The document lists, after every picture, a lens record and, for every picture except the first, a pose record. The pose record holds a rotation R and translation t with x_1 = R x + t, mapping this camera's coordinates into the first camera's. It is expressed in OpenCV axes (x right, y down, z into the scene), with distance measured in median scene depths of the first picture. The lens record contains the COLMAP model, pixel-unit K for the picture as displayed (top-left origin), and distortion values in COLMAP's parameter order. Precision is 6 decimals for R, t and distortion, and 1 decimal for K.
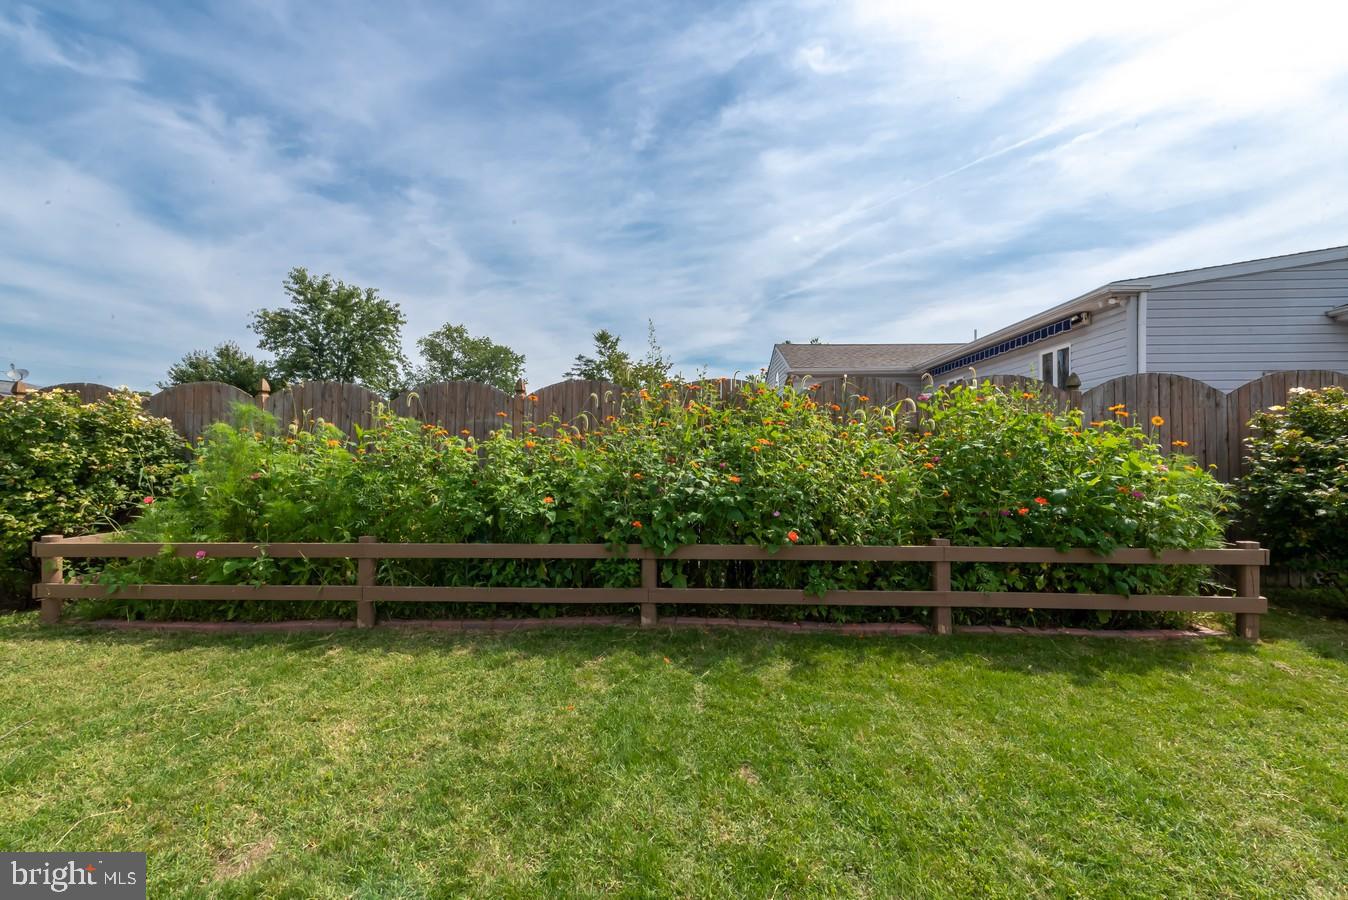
lens RADIAL K [[548.7, 0, 674.0], [0, 548.7, 450.0], [0, 0, 1]] dist [0.001982, -0.000154]
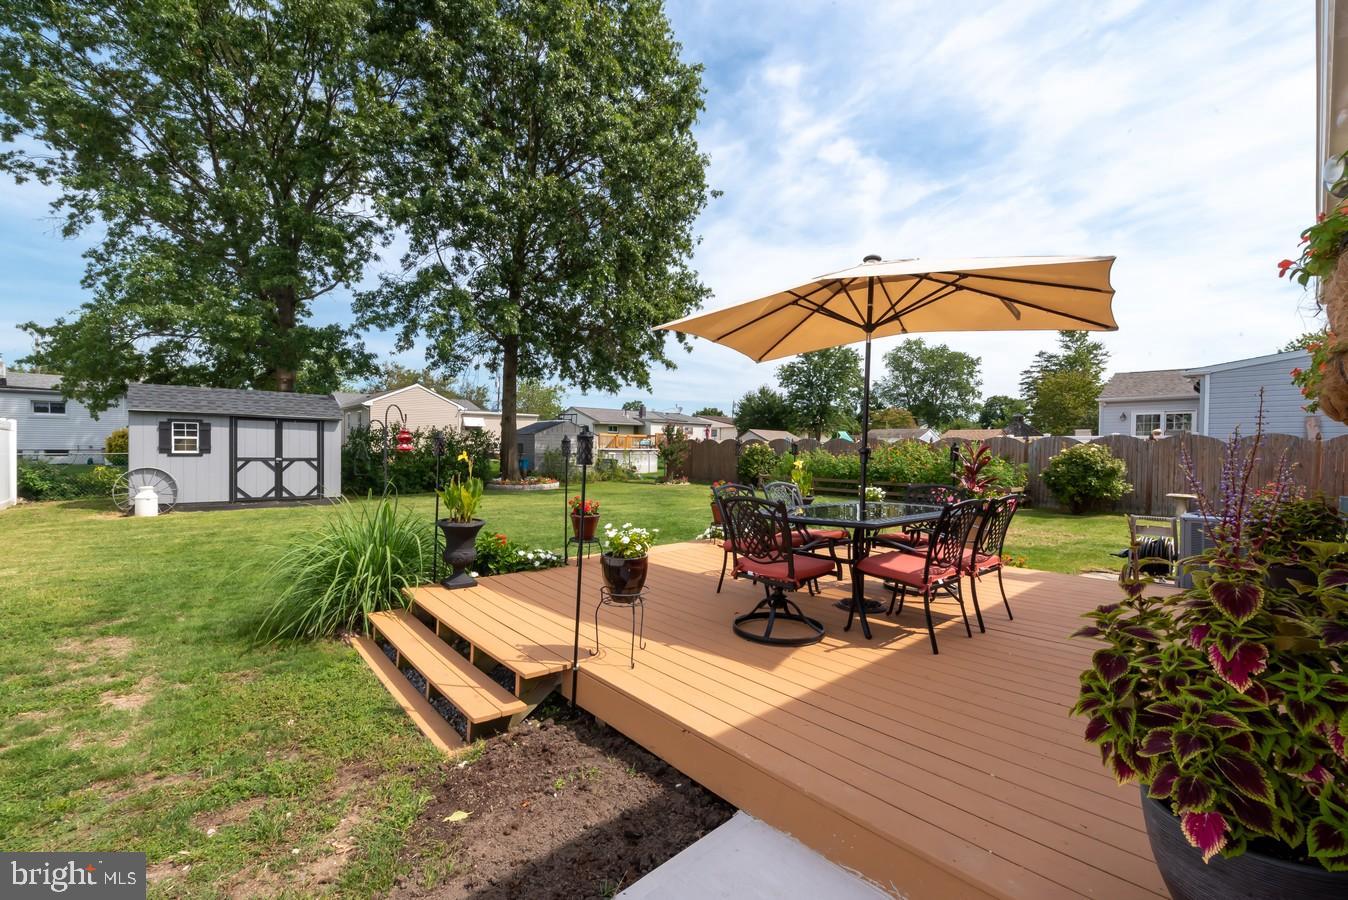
lens RADIAL K [[548.7, 0, 674.0], [0, 548.7, 450.0], [0, 0, 1]] dist [0.001982, -0.000154]
pose [[0.680594, 0.007923, -0.732618, 0.241656], [-0.000385, 0.999945, 0.010457, -0.013873], [0.732661, -0.006835, 0.680560, -0.359076]]
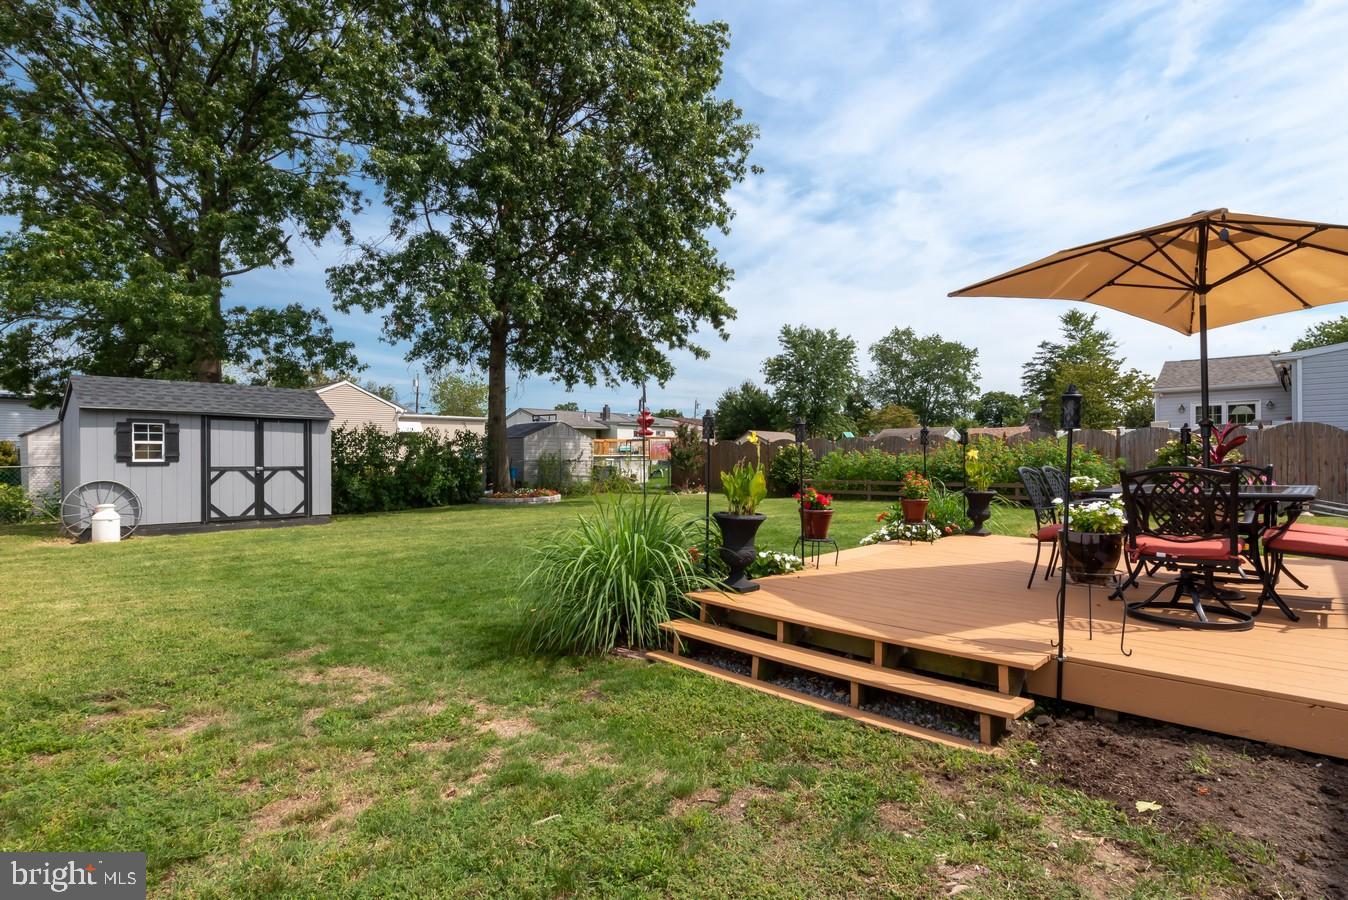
lens RADIAL K [[645.6, 0, 671.2], [0, 645.6, 445.2], [0, 0, 1]] dist [0.014488, -0.000271]
pose [[0.740159, -0.019857, -0.672139, 0.194219], [0.016392, 0.999800, -0.011486, -0.008848], [0.672233, -0.002517, 0.740336, -0.410630]]
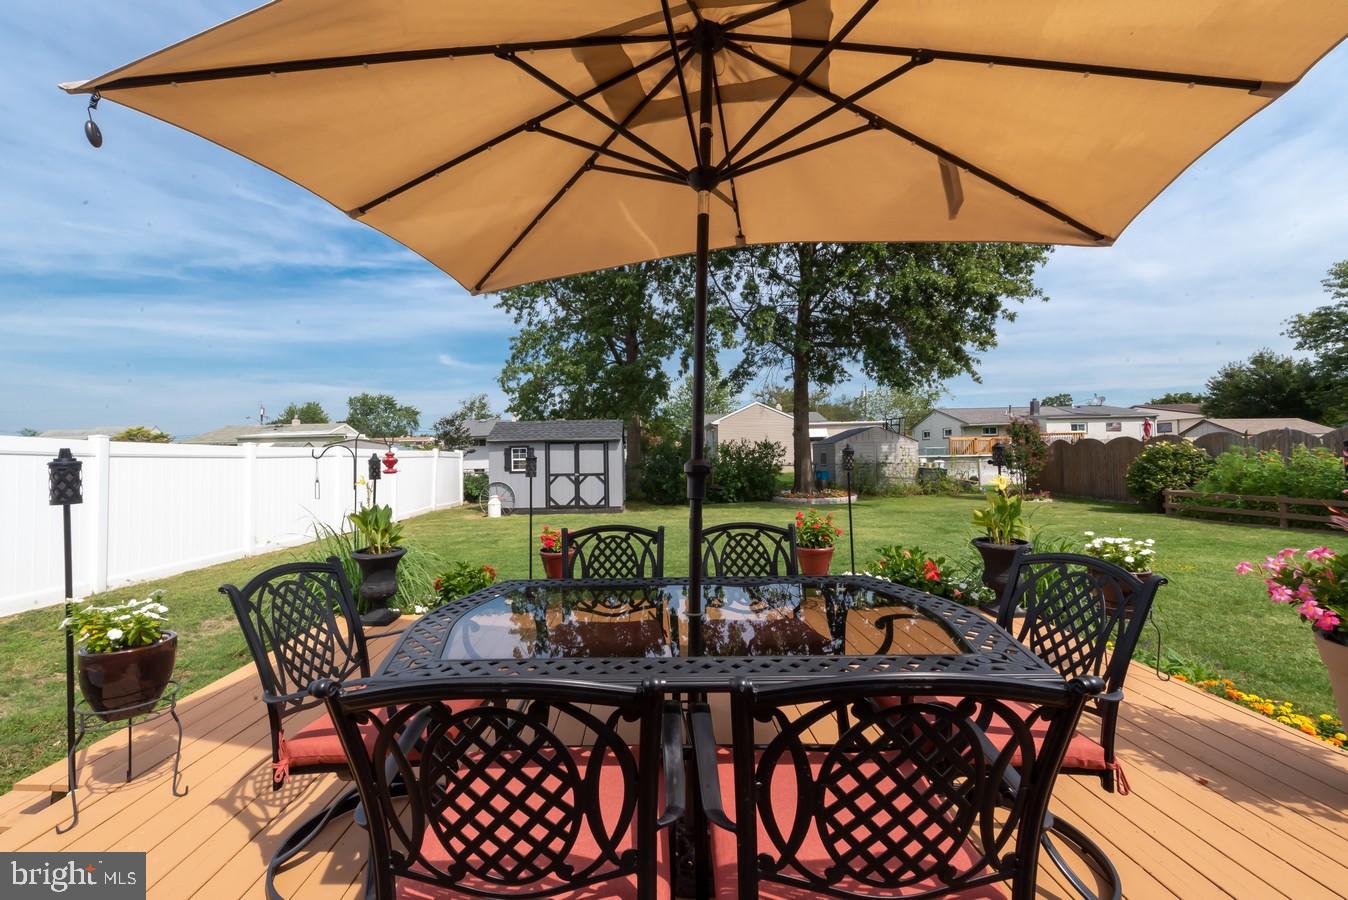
lens RADIAL K [[530.2, 0, 669.9], [0, 530.2, 446.7], [0, 0, 1]] dist [0.016171, -0.000074]
pose [[0.037939, -0.026500, -0.998929, 0.232810], [0.032979, 0.999137, -0.025253, -0.013103], [0.998736, -0.031986, 0.038781, -0.247020]]
